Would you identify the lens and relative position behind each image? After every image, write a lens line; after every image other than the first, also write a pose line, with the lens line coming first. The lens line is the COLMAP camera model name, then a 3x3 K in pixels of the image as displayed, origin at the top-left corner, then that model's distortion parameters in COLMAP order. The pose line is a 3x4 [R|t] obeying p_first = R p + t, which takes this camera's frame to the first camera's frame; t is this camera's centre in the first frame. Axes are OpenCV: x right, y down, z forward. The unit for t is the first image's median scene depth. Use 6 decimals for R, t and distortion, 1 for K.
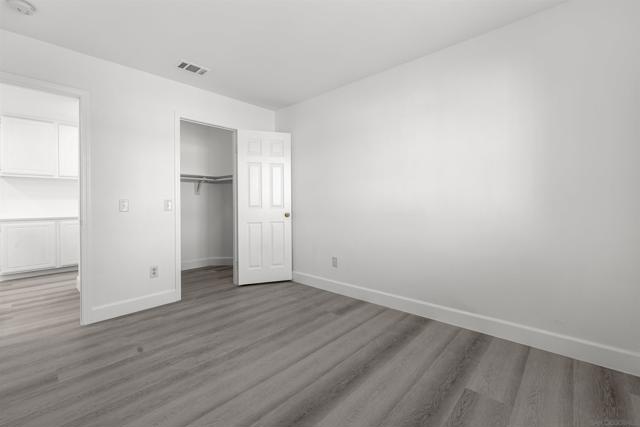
lens RADIAL K [[275.6, 0, 319.8], [0, 275.6, 203.2], [0, 0, 1]] dist [0.000145, 0.000311]
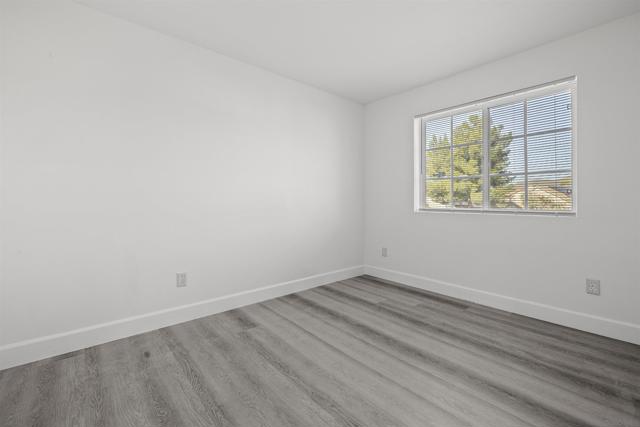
lens RADIAL K [[275.6, 0, 319.8], [0, 275.6, 203.2], [0, 0, 1]] dist [0.000145, 0.000311]
pose [[0.114324, -0.002842, 0.993439, -0.919498], [-0.008424, 0.999957, 0.003830, 0.008196], [-0.993408, -0.008806, 0.114295, 0.825496]]
